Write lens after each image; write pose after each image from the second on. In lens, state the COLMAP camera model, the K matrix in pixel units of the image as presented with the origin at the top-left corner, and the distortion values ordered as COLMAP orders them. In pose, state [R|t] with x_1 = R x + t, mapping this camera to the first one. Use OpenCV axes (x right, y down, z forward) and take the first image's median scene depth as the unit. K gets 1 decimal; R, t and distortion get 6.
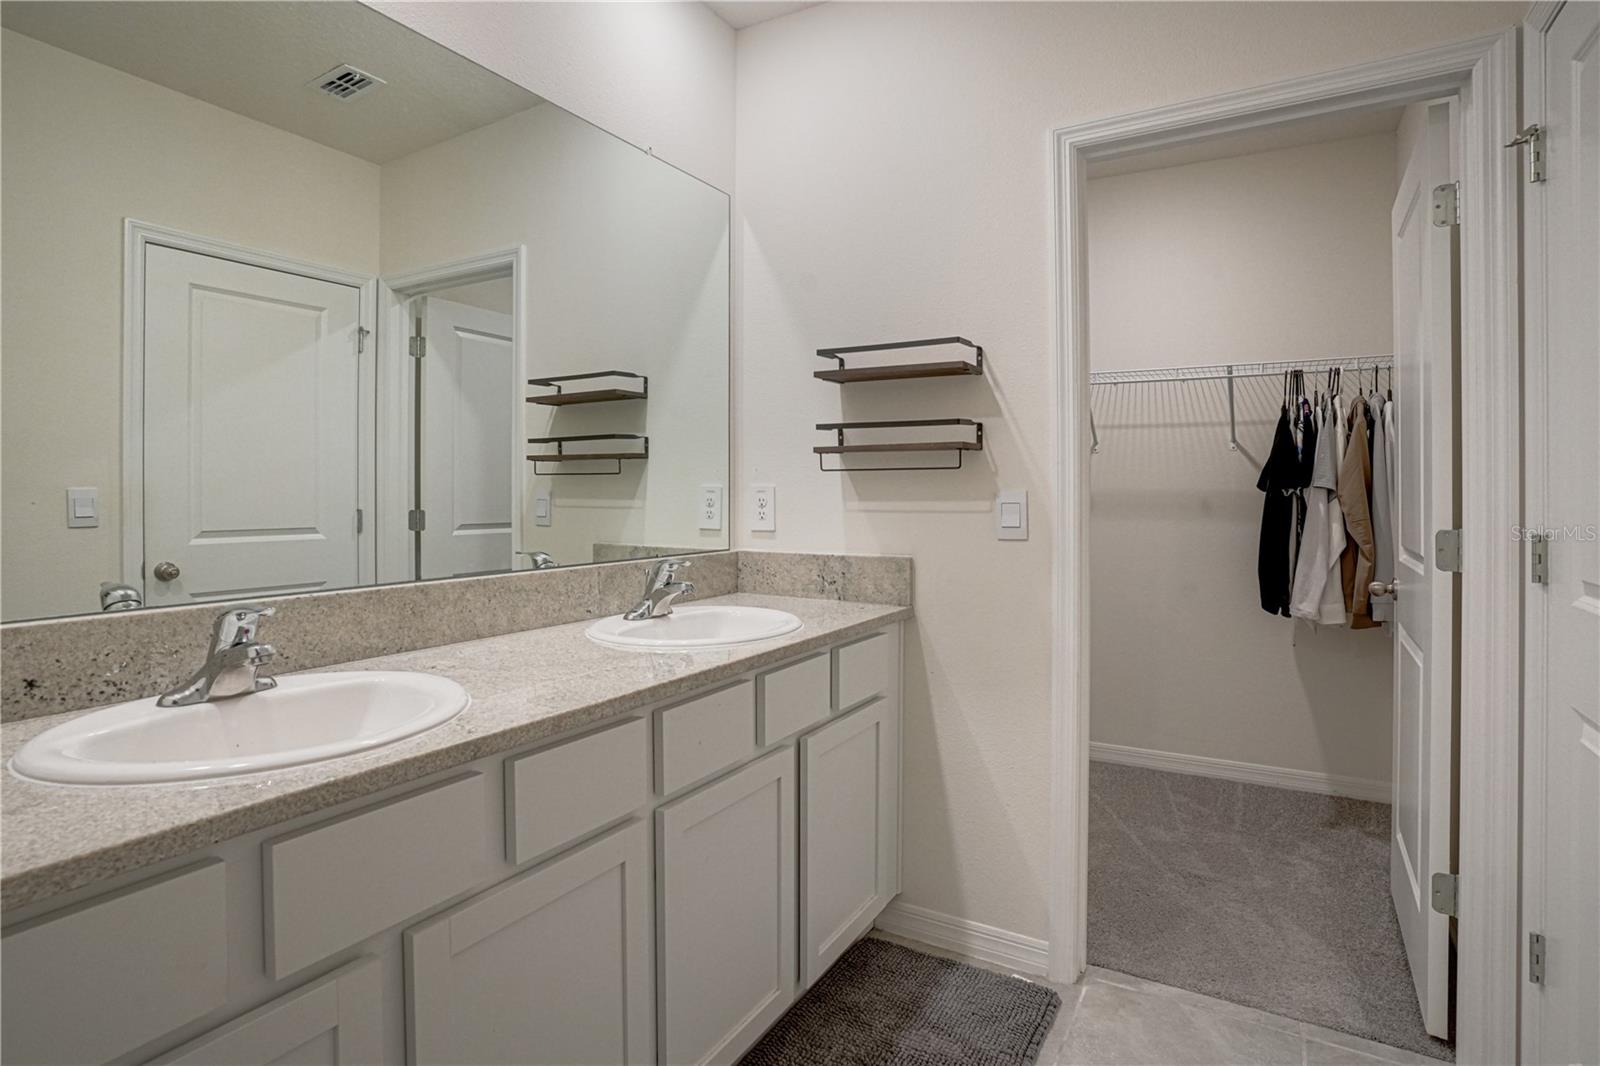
lens RADIAL K [[809.8, 0, 797.5], [0, 809.8, 498.1], [0, 0, 1]] dist [-0.043589, 0.000330]
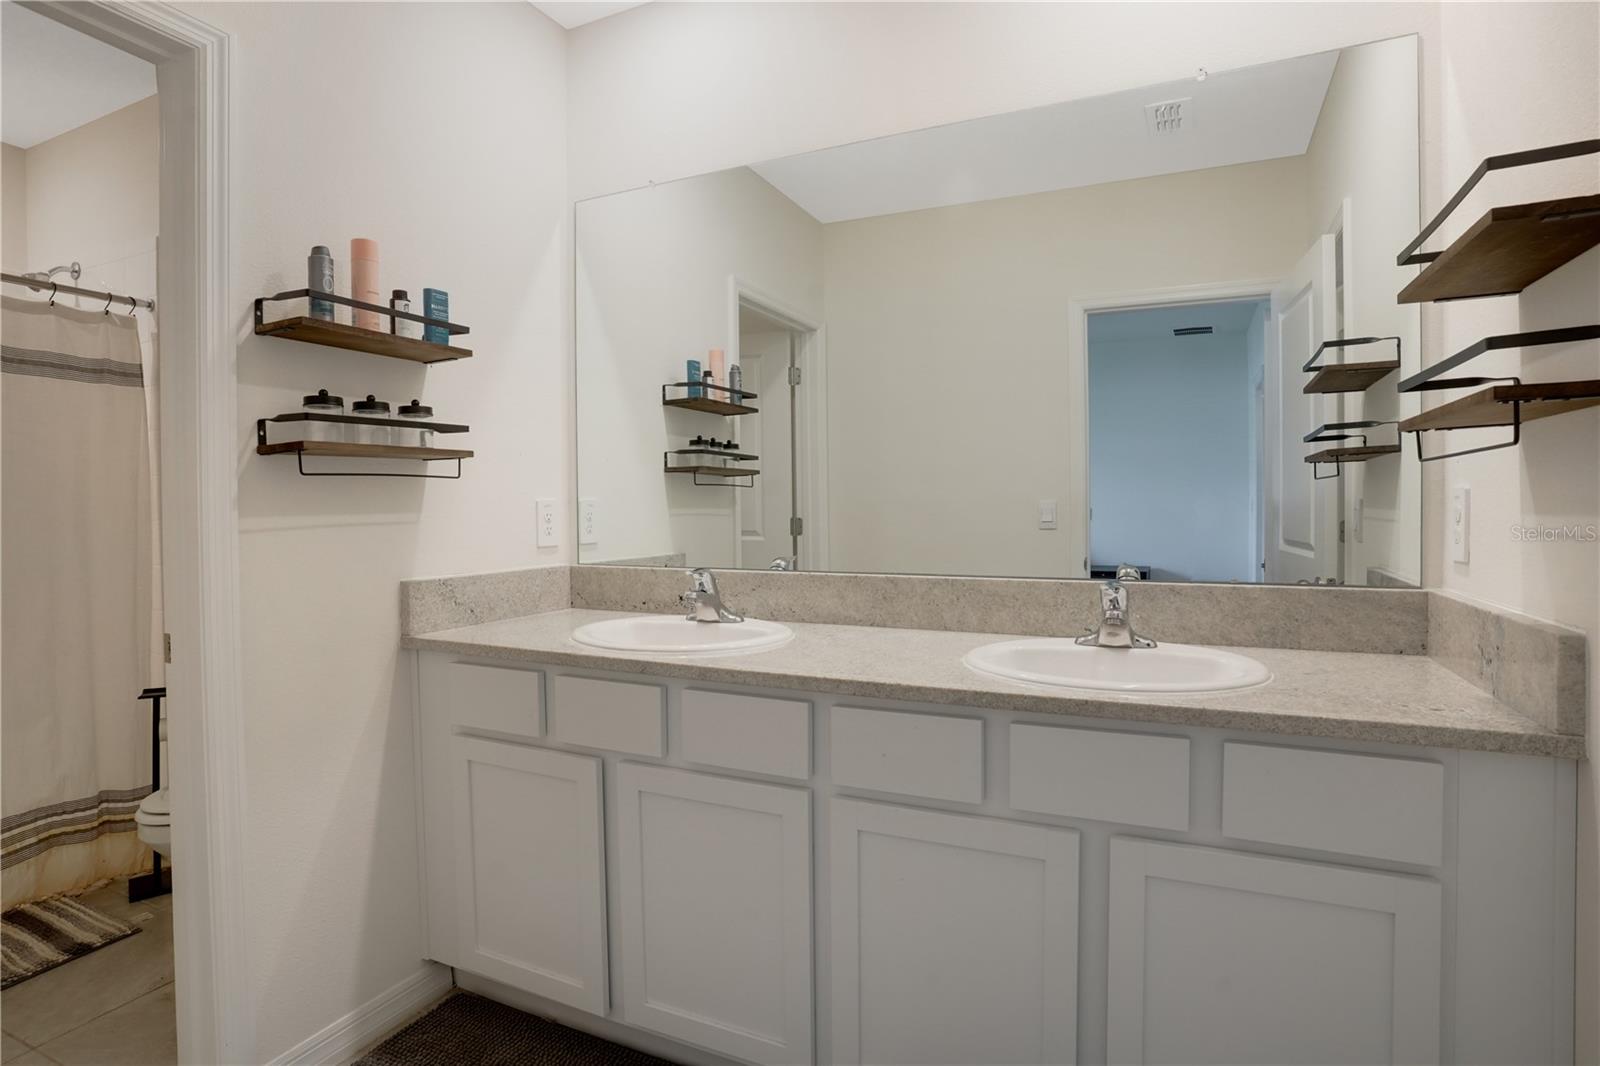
lens RADIAL K [[809.8, 0, 797.5], [0, 809.8, 498.1], [0, 0, 1]] dist [-0.043589, 0.000330]
pose [[0.098767, -0.004856, -0.995099, 0.755250], [0.006331, 0.999971, -0.004252, -0.011422], [0.995090, -0.005880, 0.098794, 0.692457]]
